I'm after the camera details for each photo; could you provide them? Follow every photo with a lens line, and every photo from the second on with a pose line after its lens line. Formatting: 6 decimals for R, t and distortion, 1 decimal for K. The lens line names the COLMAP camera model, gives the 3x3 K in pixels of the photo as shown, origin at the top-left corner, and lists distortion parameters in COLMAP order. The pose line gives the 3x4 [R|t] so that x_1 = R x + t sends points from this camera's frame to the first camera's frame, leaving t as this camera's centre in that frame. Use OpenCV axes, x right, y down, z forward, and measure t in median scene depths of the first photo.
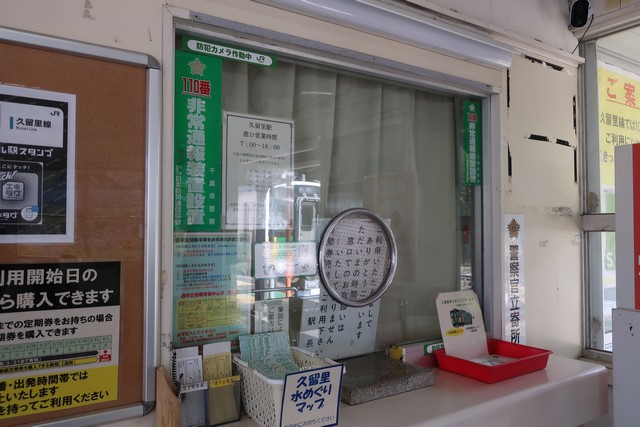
lens RADIAL K [[503.6, 0, 320.0], [0, 503.6, 213.5], [0, 0, 1]] dist [-0.006632, -0.000555]
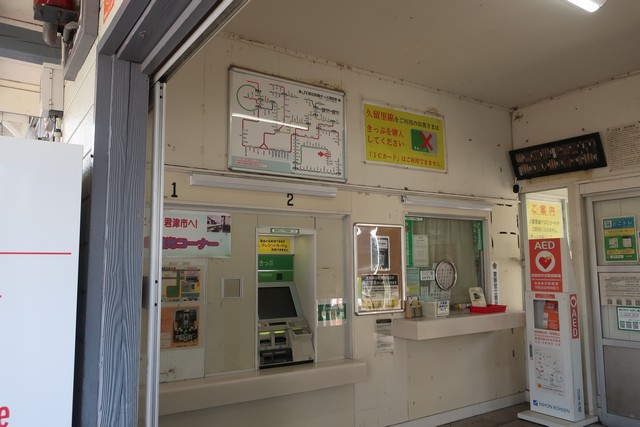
lens RADIAL K [[503.6, 0, 320.0], [0, 503.6, 213.5], [0, 0, 1]] dist [-0.006632, -0.000555]
pose [[0.999940, -0.007984, -0.007540, -0.606305], [0.007412, 0.997301, -0.073052, -0.067948], [0.008103, 0.072991, 0.997300, -1.956339]]
